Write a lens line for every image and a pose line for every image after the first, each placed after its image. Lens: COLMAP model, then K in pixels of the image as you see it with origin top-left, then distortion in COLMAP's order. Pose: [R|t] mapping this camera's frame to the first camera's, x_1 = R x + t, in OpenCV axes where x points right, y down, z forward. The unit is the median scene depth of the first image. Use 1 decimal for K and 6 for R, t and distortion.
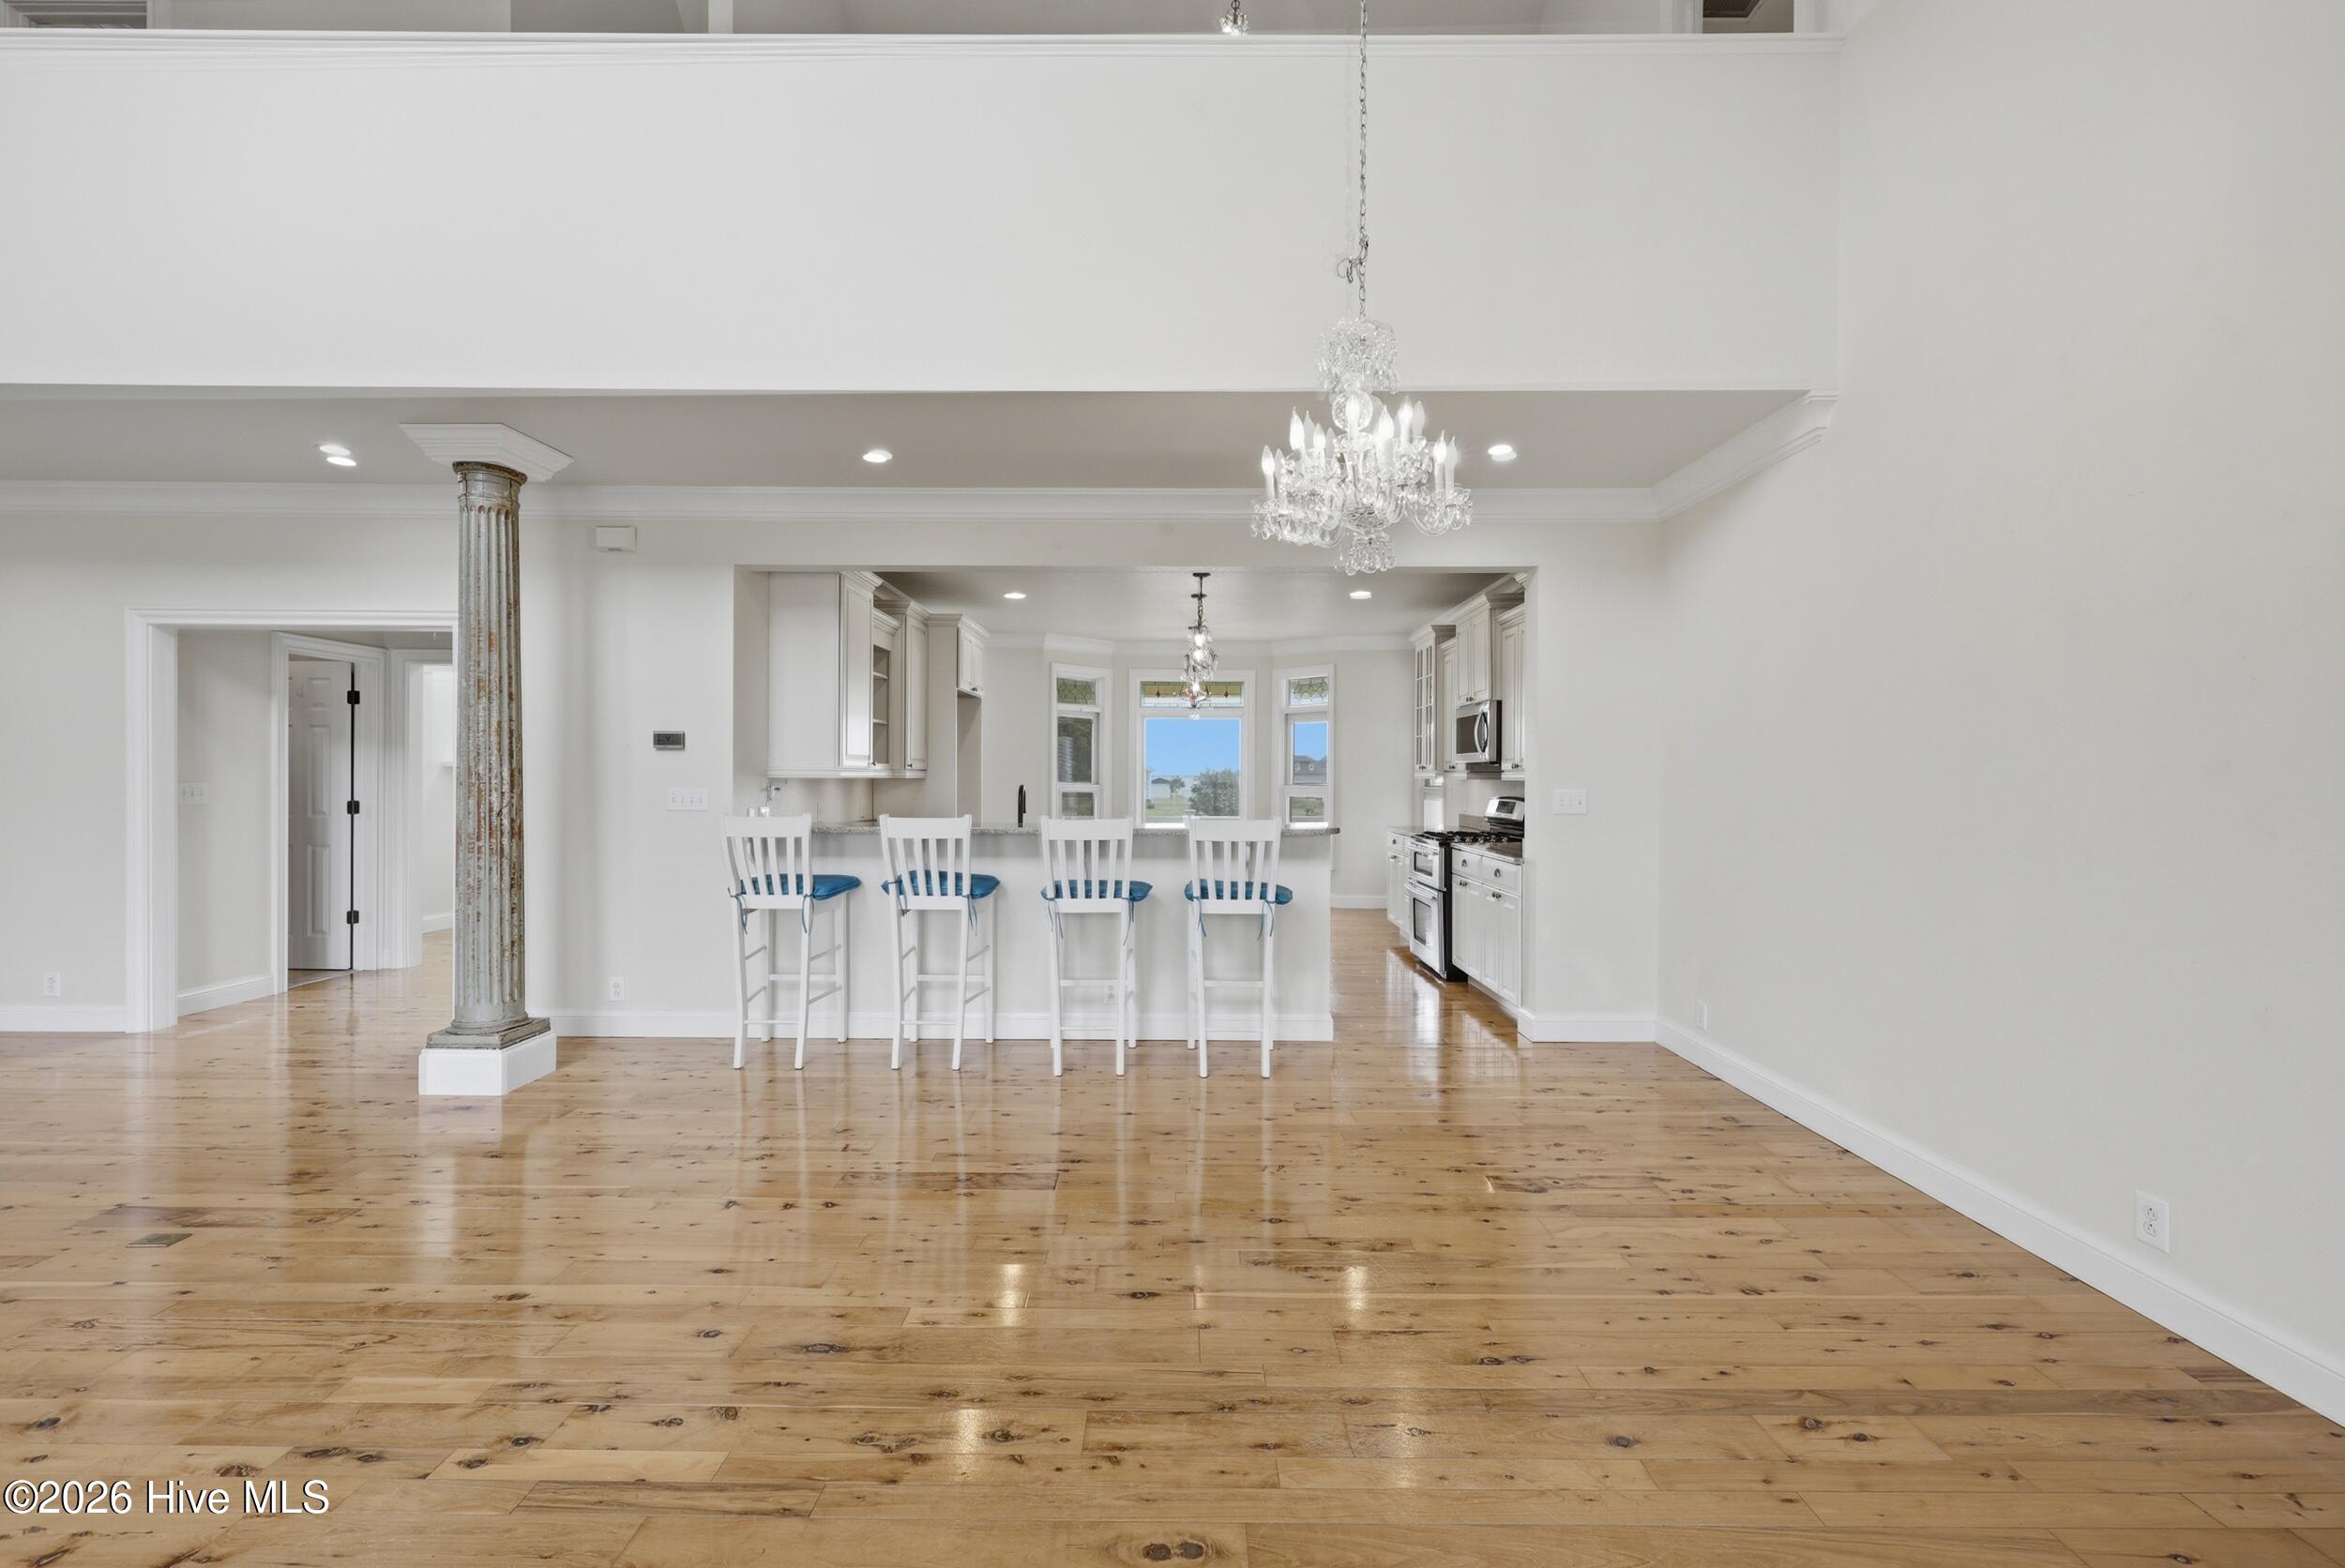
lens RADIAL K [[950.0, 0, 1187.7], [0, 950.0, 780.2], [0, 0, 1]] dist [-0.002542, -0.000369]
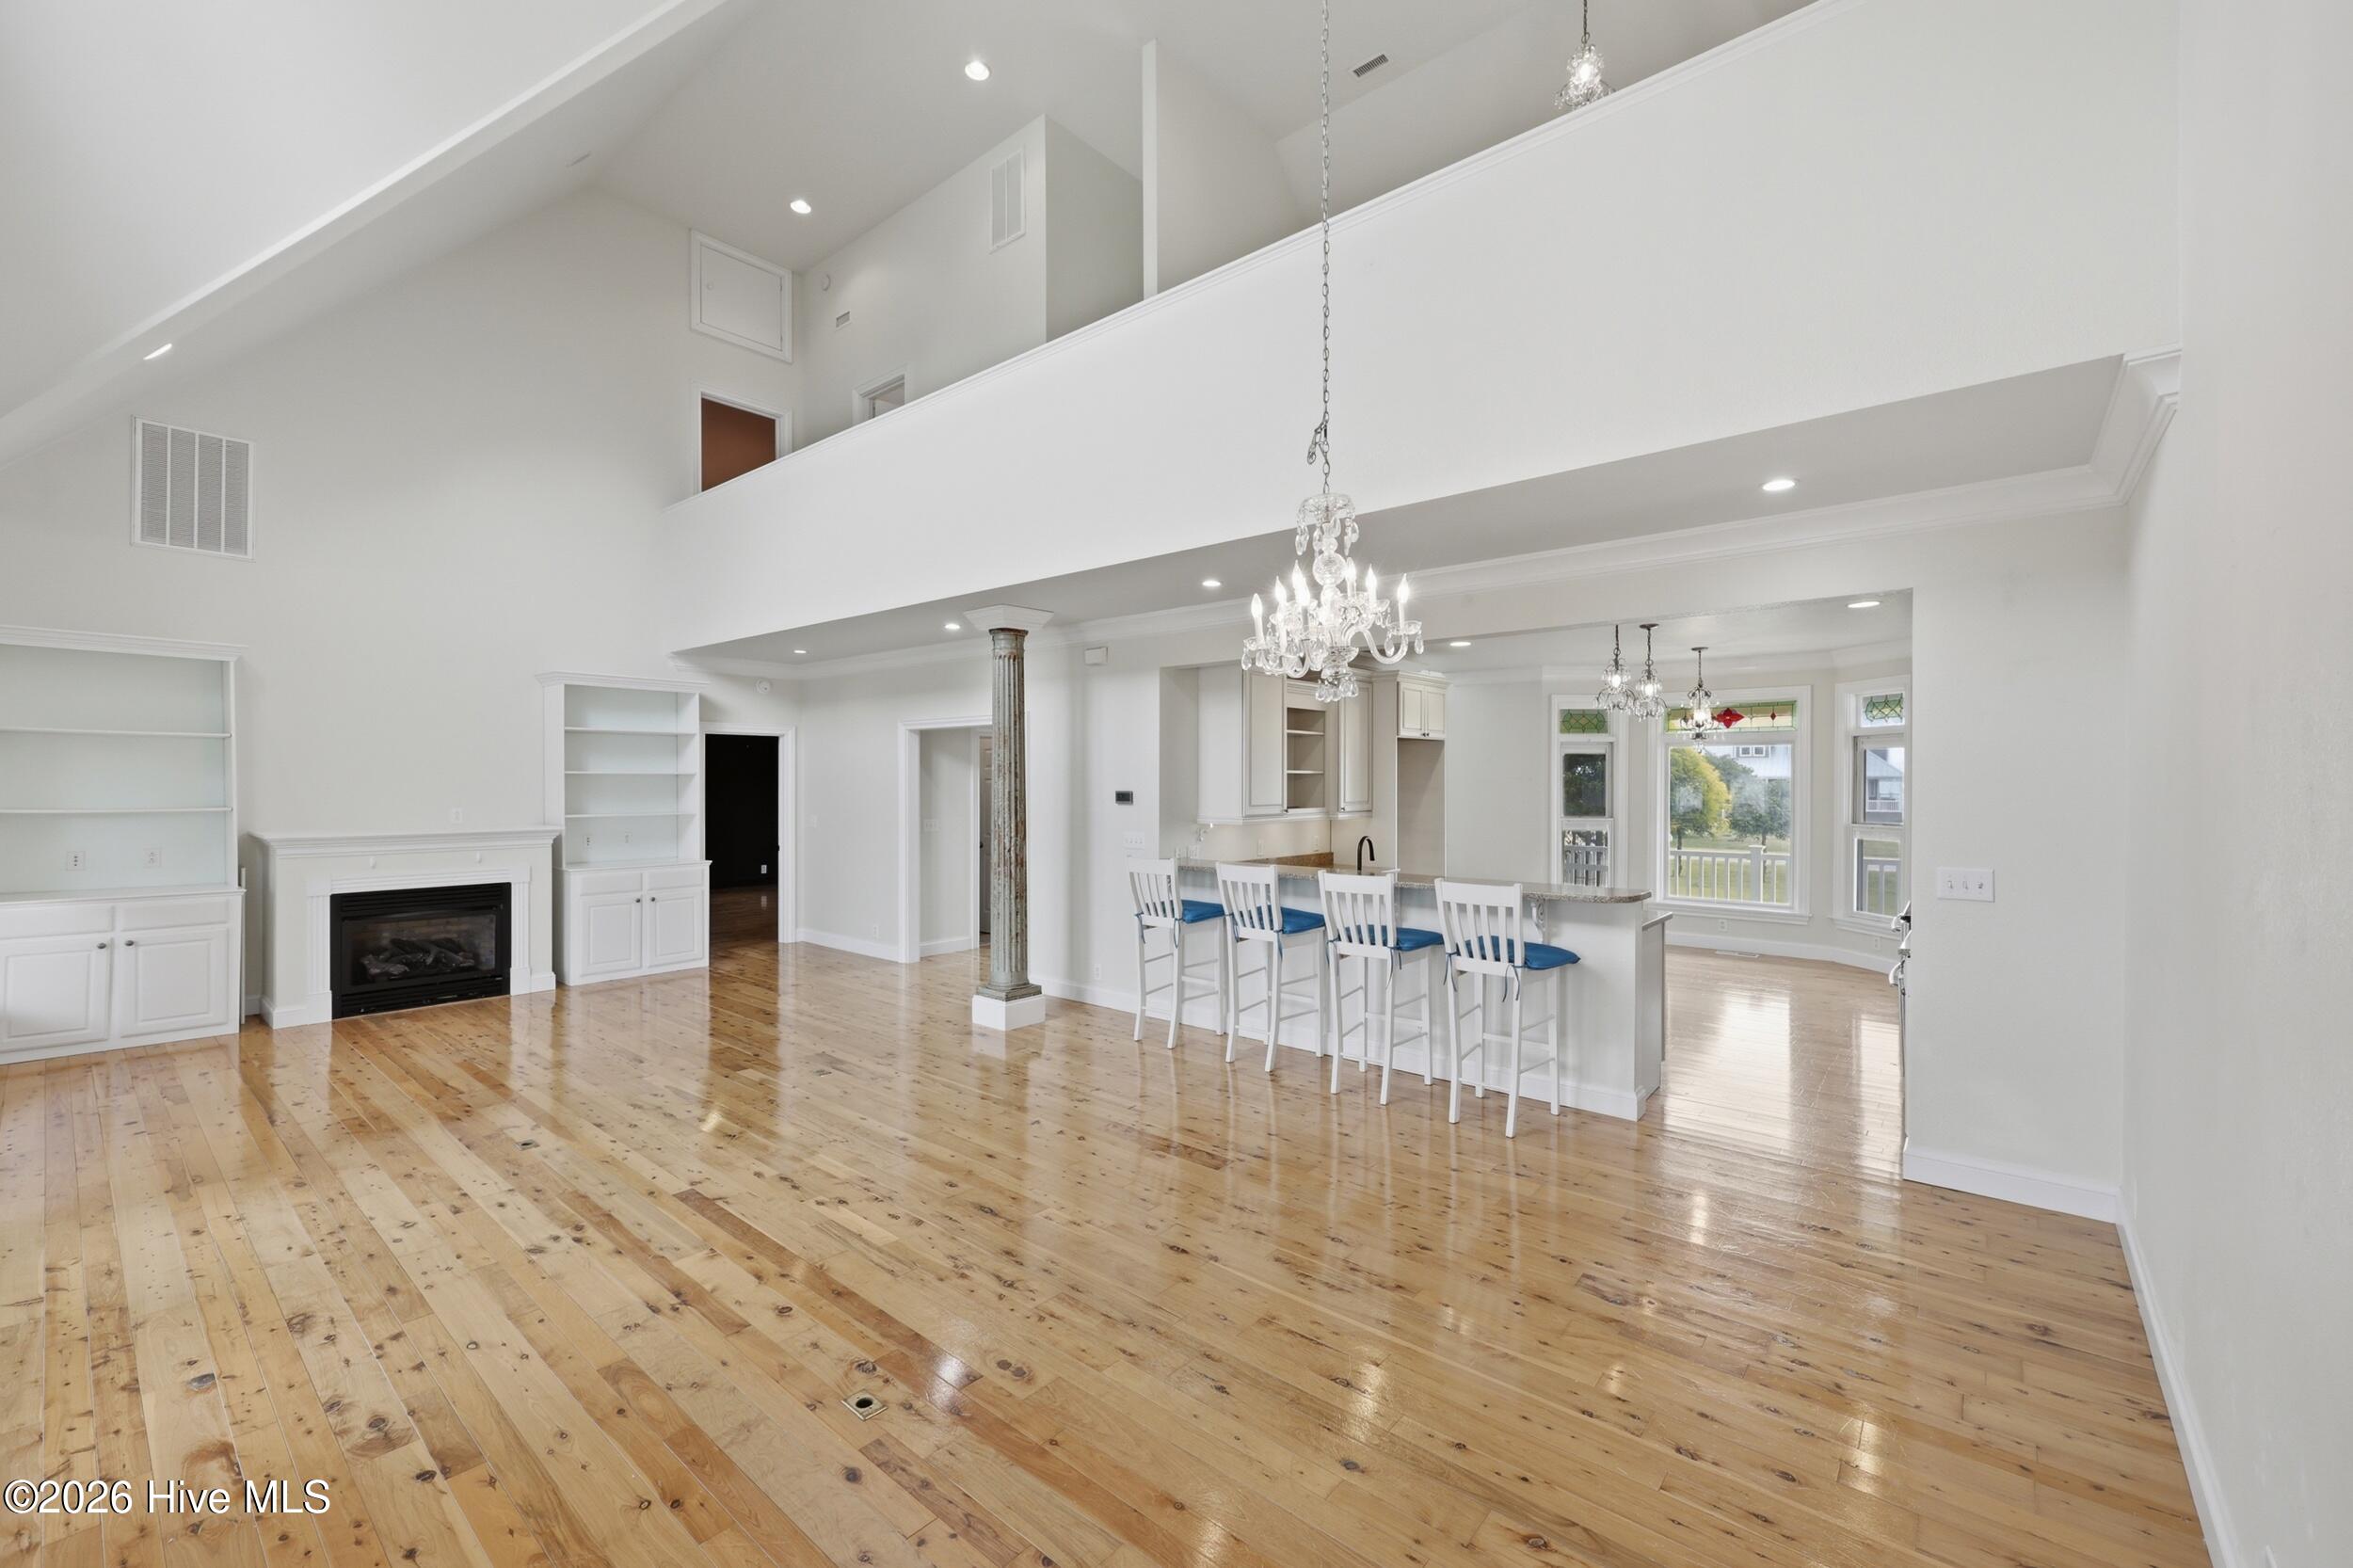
lens RADIAL K [[954.5, 0, 1173.3], [0, 954.5, 784.5], [0, 0, 1]] dist [-0.001309, -0.000196]
pose [[0.762473, -0.002587, -0.647015, 0.481975], [0.000555, 0.999994, -0.003344, -0.066031], [0.647020, 0.002191, 0.762470, -0.022388]]
